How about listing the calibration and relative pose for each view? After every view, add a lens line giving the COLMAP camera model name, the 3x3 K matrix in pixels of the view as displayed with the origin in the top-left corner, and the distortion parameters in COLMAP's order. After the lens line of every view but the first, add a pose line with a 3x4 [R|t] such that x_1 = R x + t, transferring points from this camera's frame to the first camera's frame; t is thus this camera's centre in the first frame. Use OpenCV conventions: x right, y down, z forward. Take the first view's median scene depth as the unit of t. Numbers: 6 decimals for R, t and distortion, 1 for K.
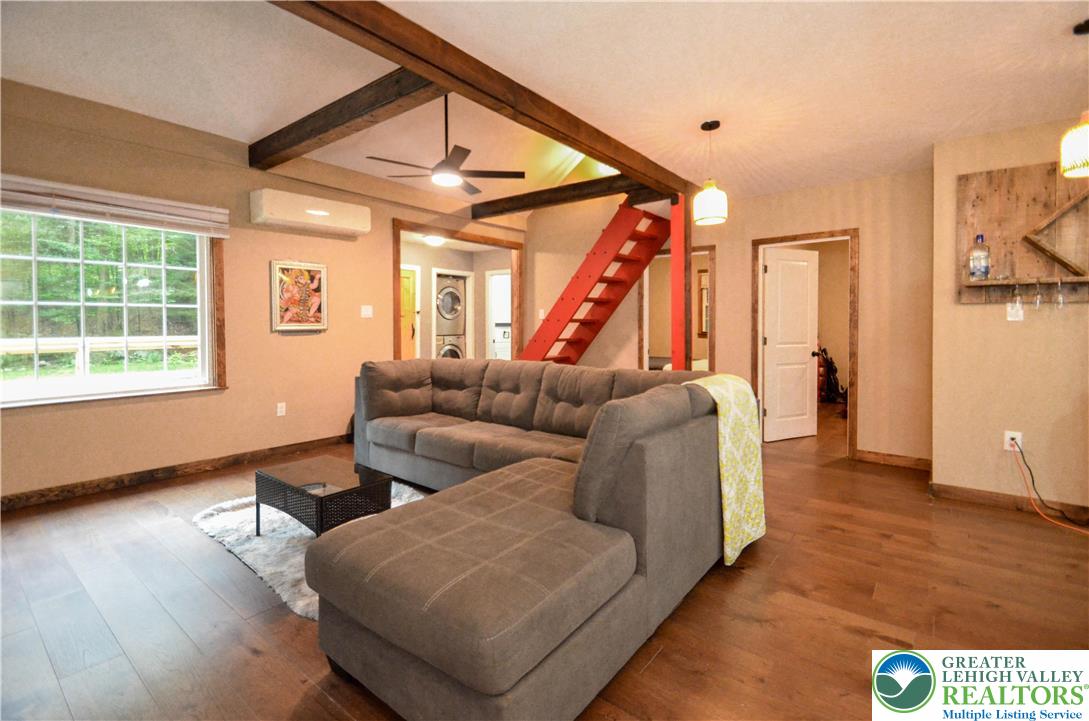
lens RADIAL K [[486.9, 0, 544.2], [0, 486.9, 331.3], [0, 0, 1]] dist [0.000688, 0.000013]
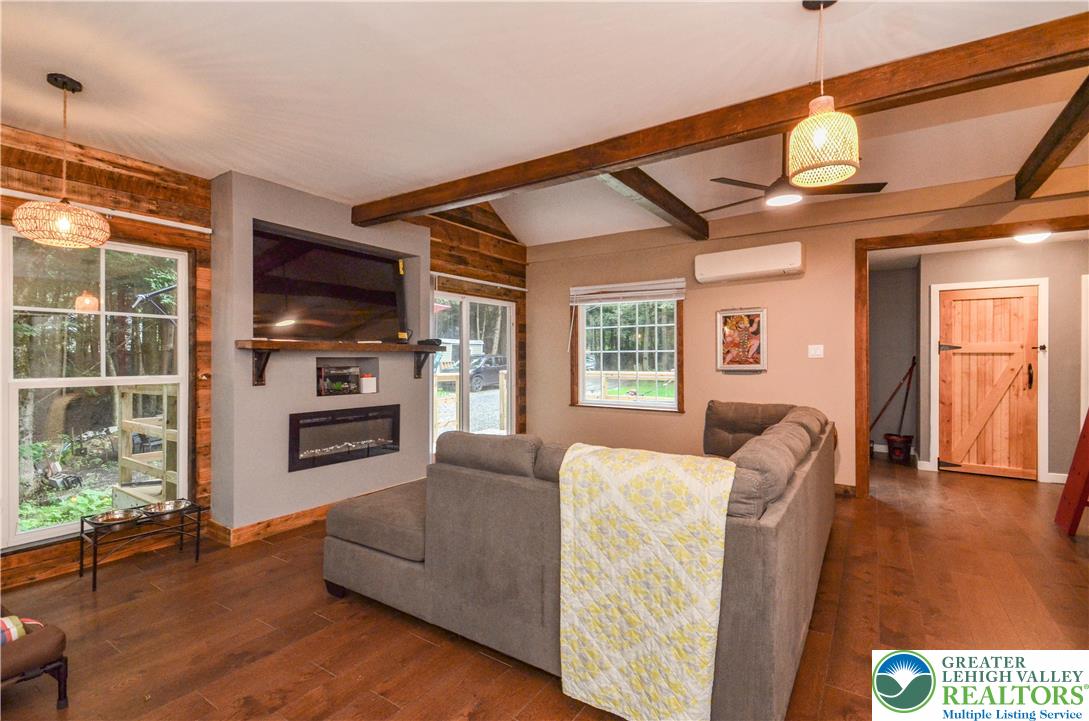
lens RADIAL K [[497.0, 0, 540.6], [0, 497.0, 357.4], [0, 0, 1]] dist [0.024917, -0.008138]
pose [[0.074232, -0.002312, -0.997238, 0.621161], [-0.018406, 0.999824, -0.003688, -0.018851], [0.997071, 0.018629, 0.074177, 0.466607]]
